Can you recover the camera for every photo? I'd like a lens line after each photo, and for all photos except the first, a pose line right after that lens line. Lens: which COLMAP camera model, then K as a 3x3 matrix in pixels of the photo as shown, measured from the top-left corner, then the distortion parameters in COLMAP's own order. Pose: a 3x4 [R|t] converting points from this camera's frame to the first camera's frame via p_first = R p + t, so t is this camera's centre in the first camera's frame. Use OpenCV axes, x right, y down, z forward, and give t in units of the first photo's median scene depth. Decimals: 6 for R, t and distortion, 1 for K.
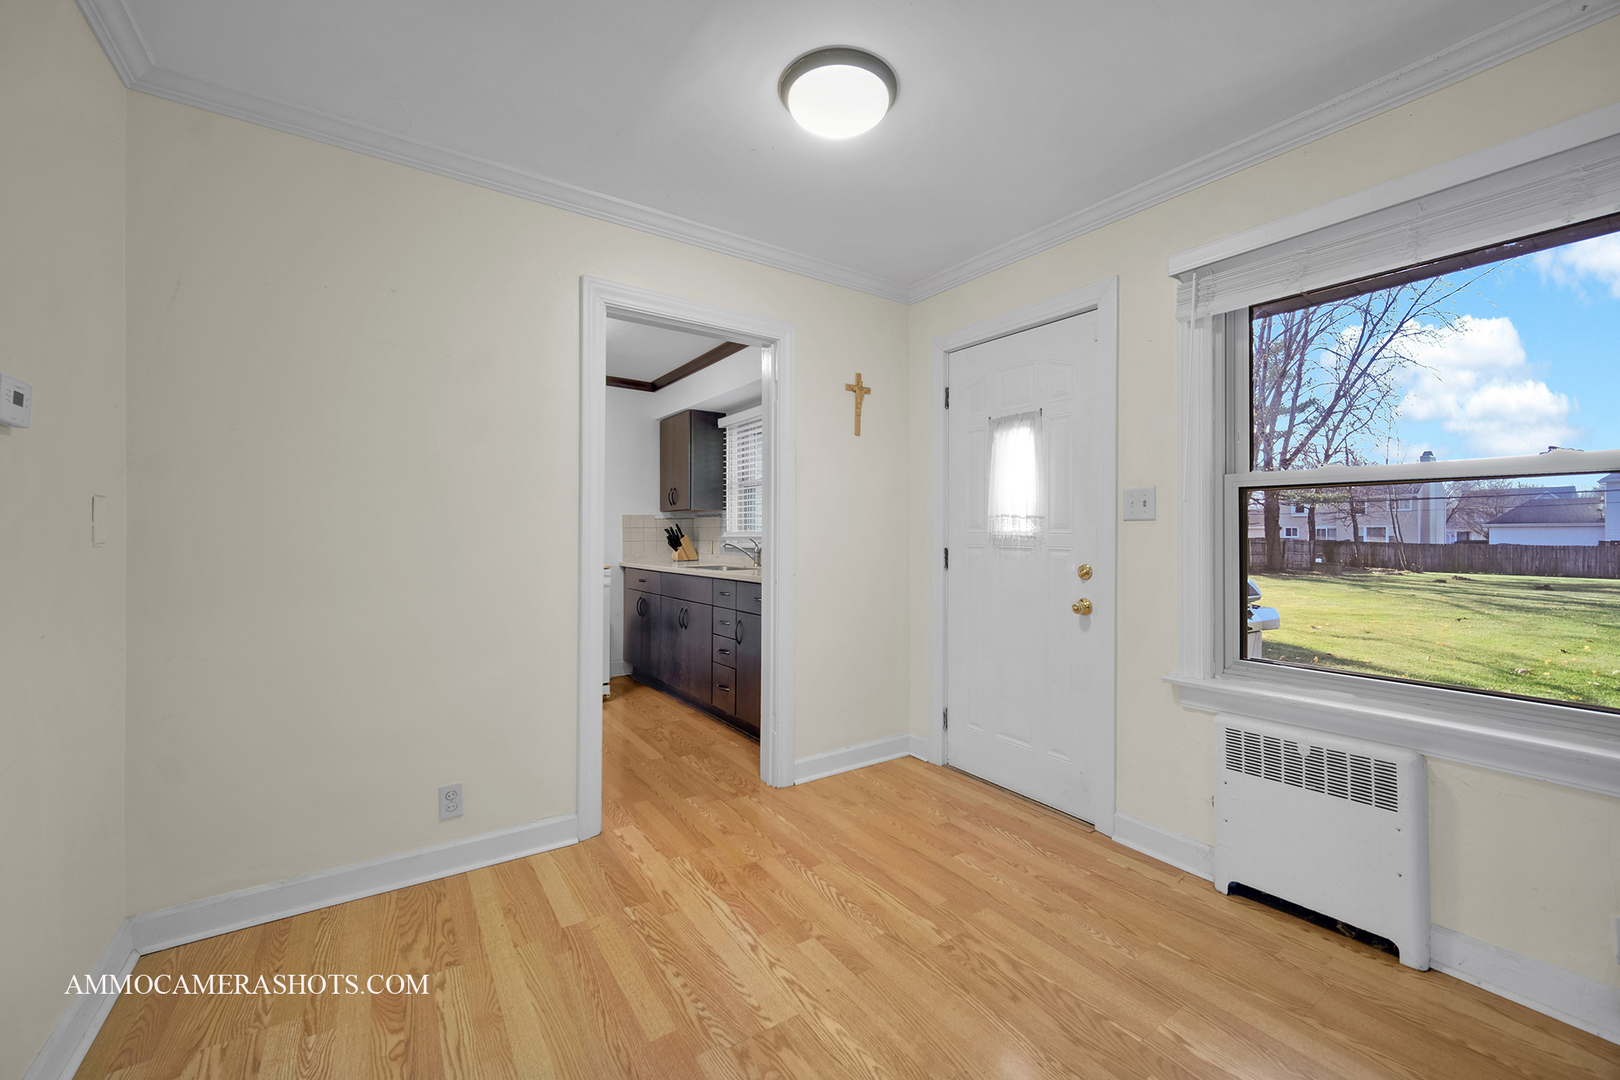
lens RADIAL K [[647.3, 0, 815.7], [0, 647.3, 545.9], [0, 0, 1]] dist [0.001698, 0.000131]
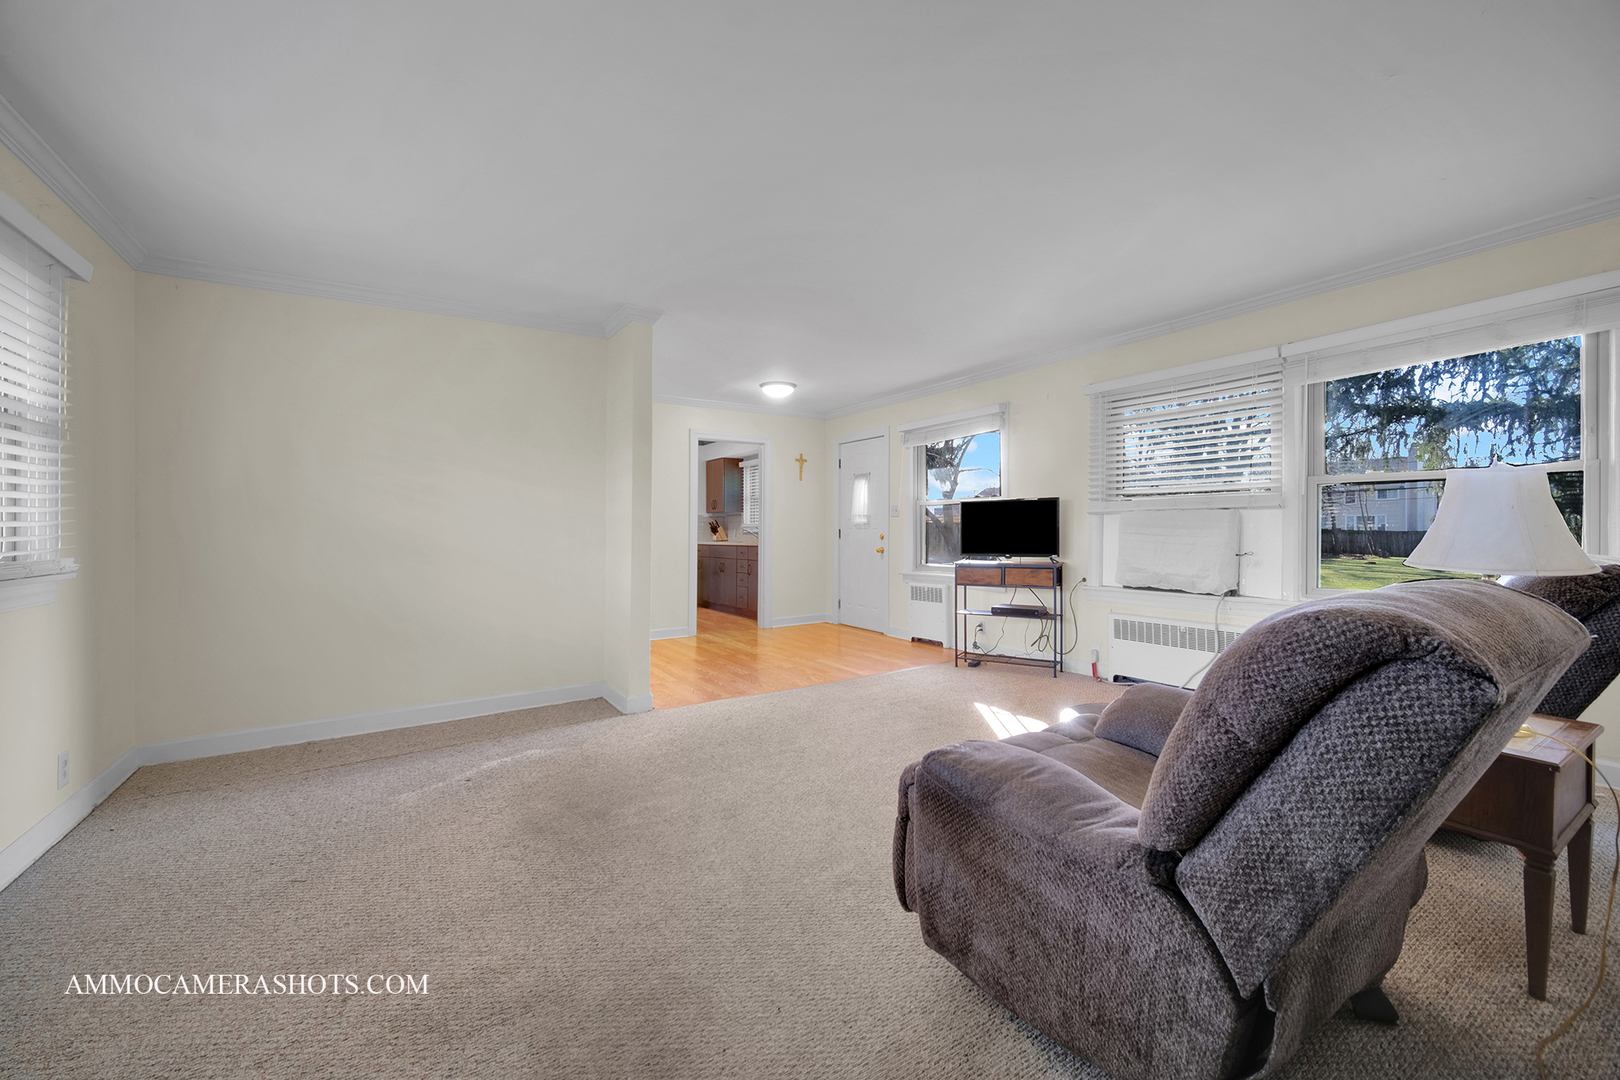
lens RADIAL K [[647.3, 0, 817.8], [0, 647.3, 527.3], [0, 0, 1]] dist [0.001698, 0.000131]
pose [[0.999739, -0.004879, -0.022337, 0.173507], [0.004356, 0.999716, -0.023420, 0.049068], [0.022445, 0.023317, 0.999476, -1.273715]]
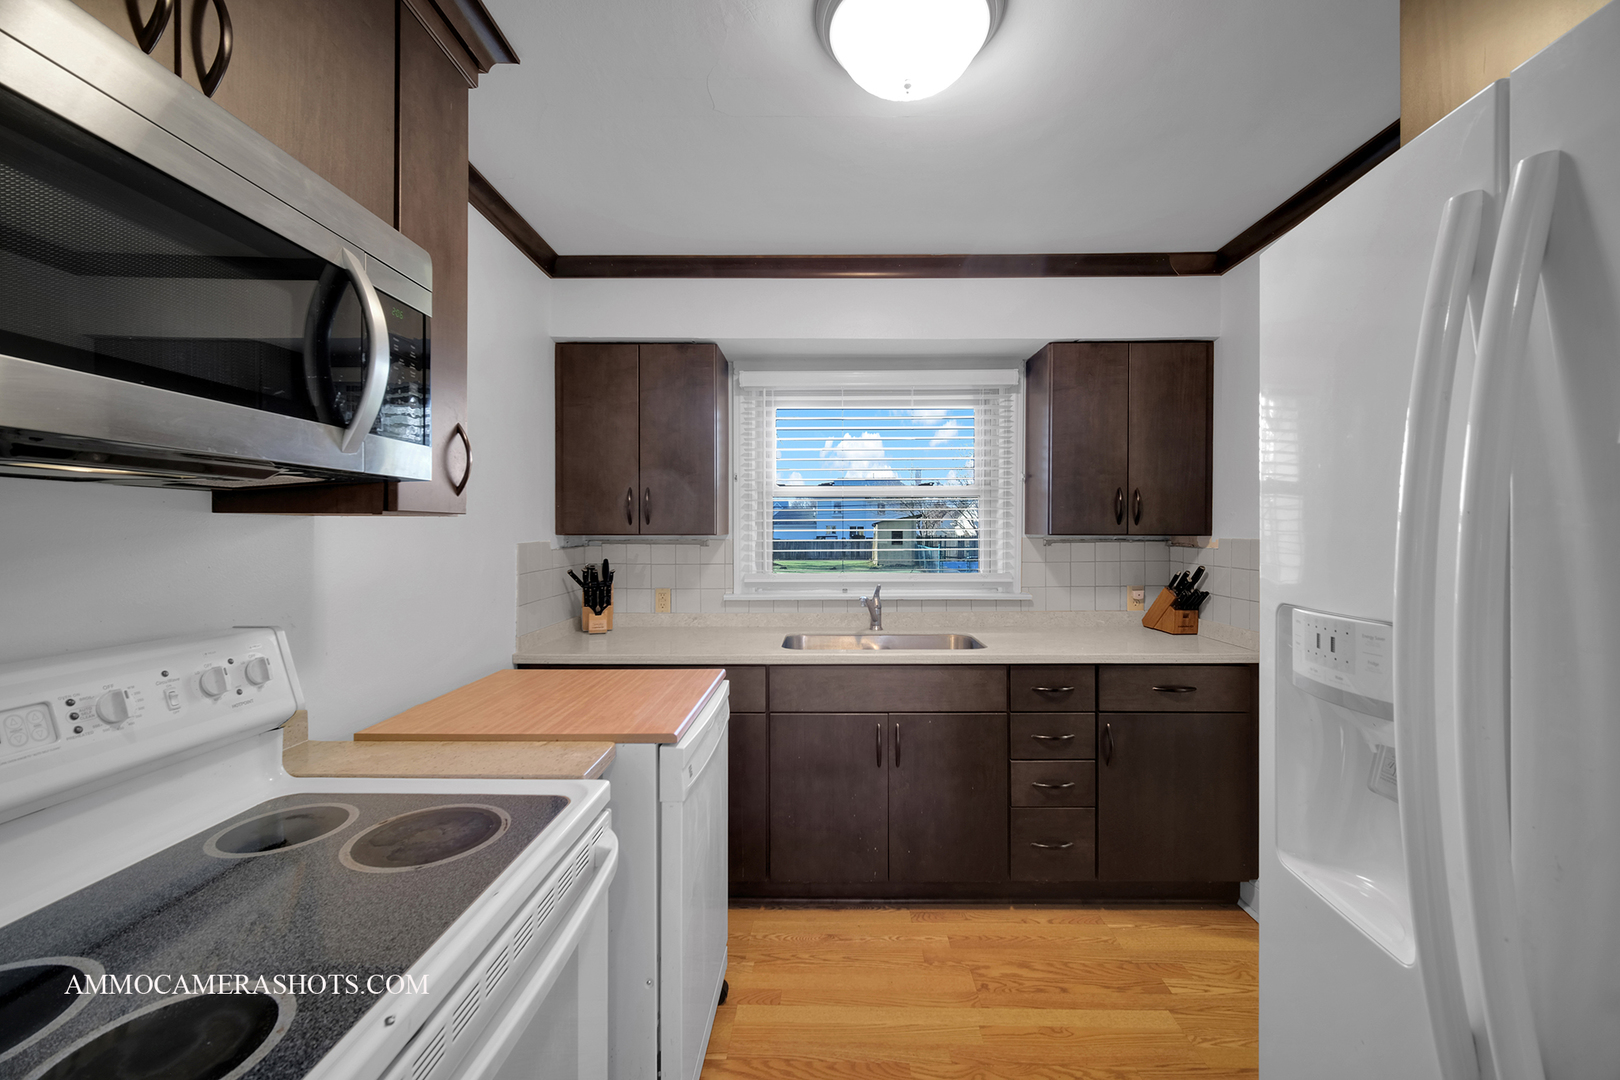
lens RADIAL K [[647.3, 0, 836.9], [0, 647.3, 538.1], [0, 0, 1]] dist [0.001698, 0.000131]
pose [[0.563491, -0.009492, 0.826067, -0.878099], [0.013445, 0.999907, 0.002319, -0.082408], [-0.826012, 0.009800, 0.563567, 0.958147]]
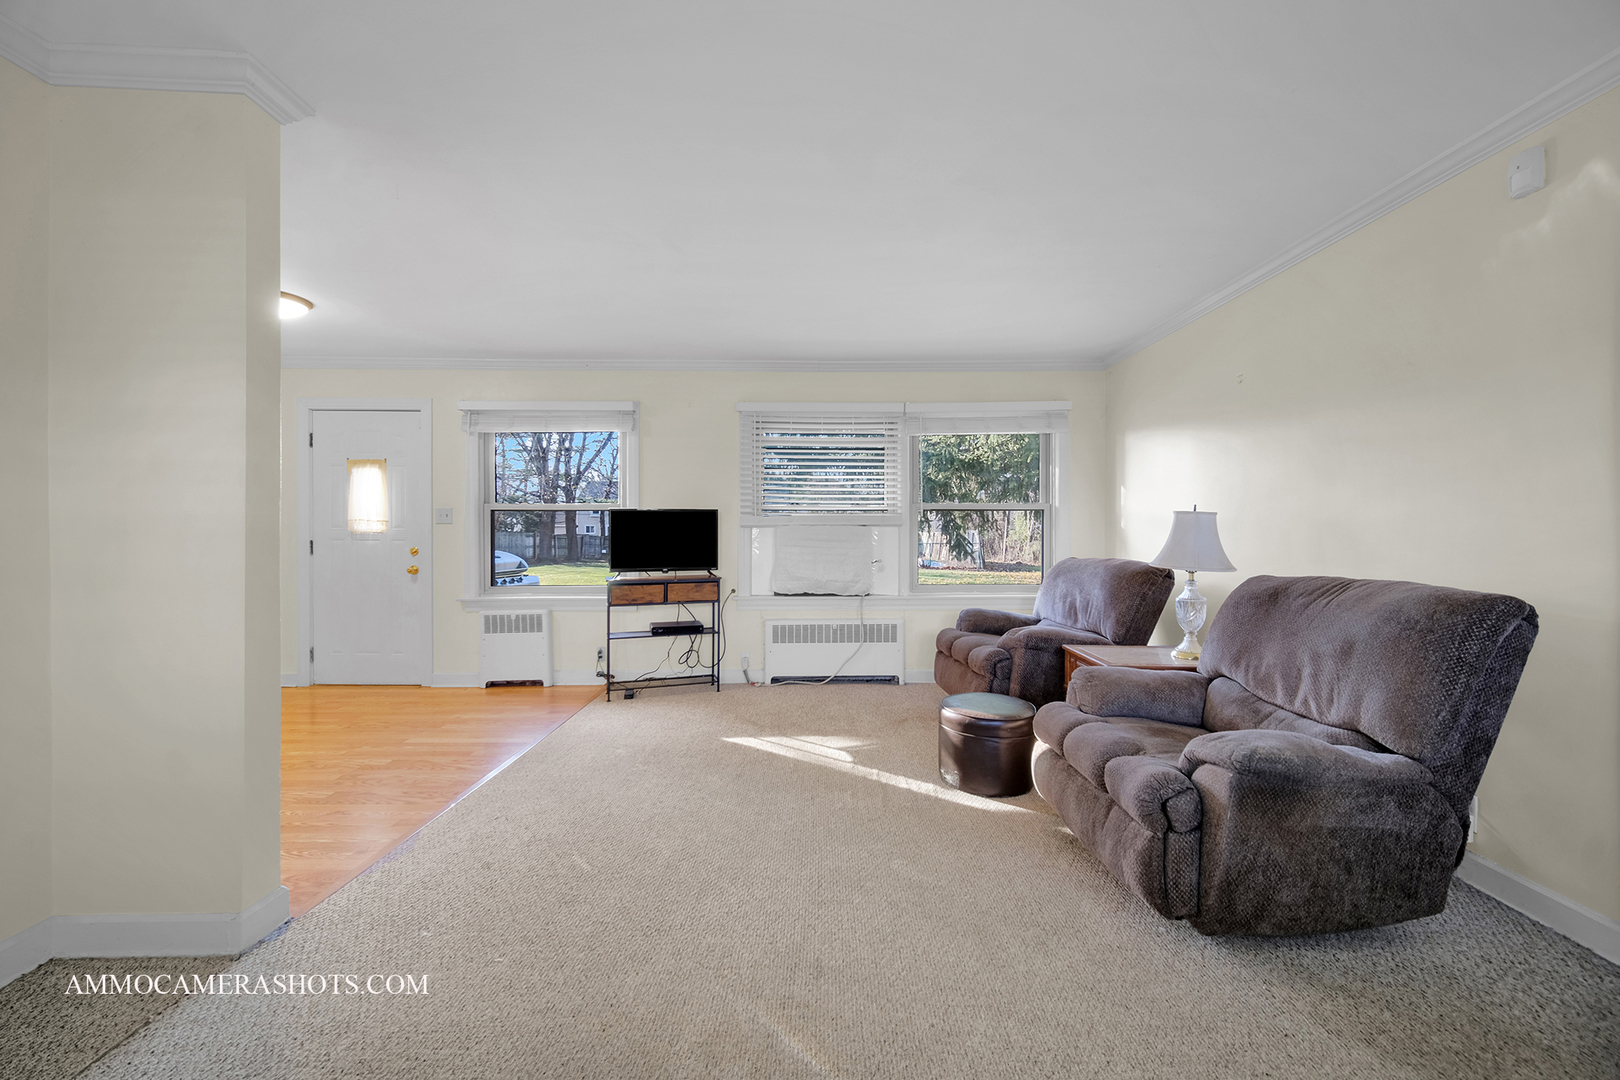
lens RADIAL K [[647.3, 0, 831.8], [0, 647.3, 531.2], [0, 0, 1]] dist [0.001698, 0.000131]
pose [[0.553163, -0.001021, 0.833073, -0.377024], [0.016573, 0.999815, -0.009779, 0.016690], [-0.832908, 0.019216, 0.553077, -0.823090]]
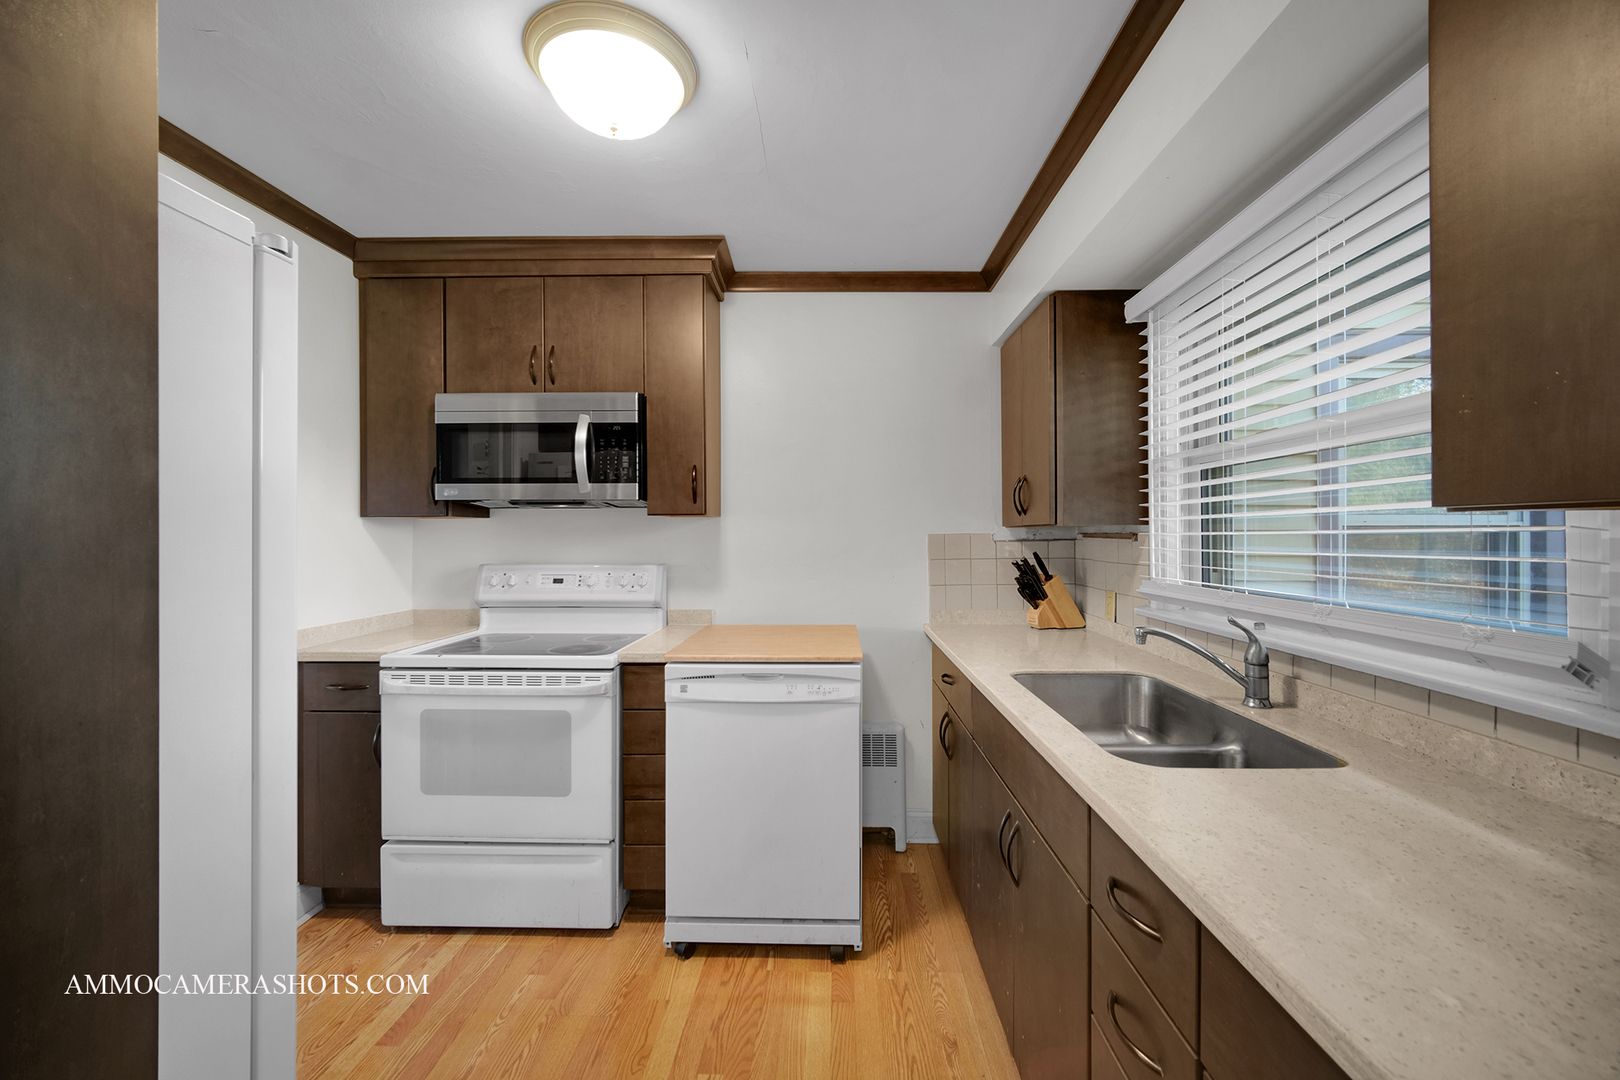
lens RADIAL K [[647.3, 0, 808.1], [0, 647.3, 529.7], [0, 0, 1]] dist [0.001698, 0.000131]
pose [[0.804293, -0.007298, -0.594188, -0.107339], [-0.004871, 0.999810, -0.018872, -0.067909], [0.594212, 0.018073, 0.804105, 0.853537]]
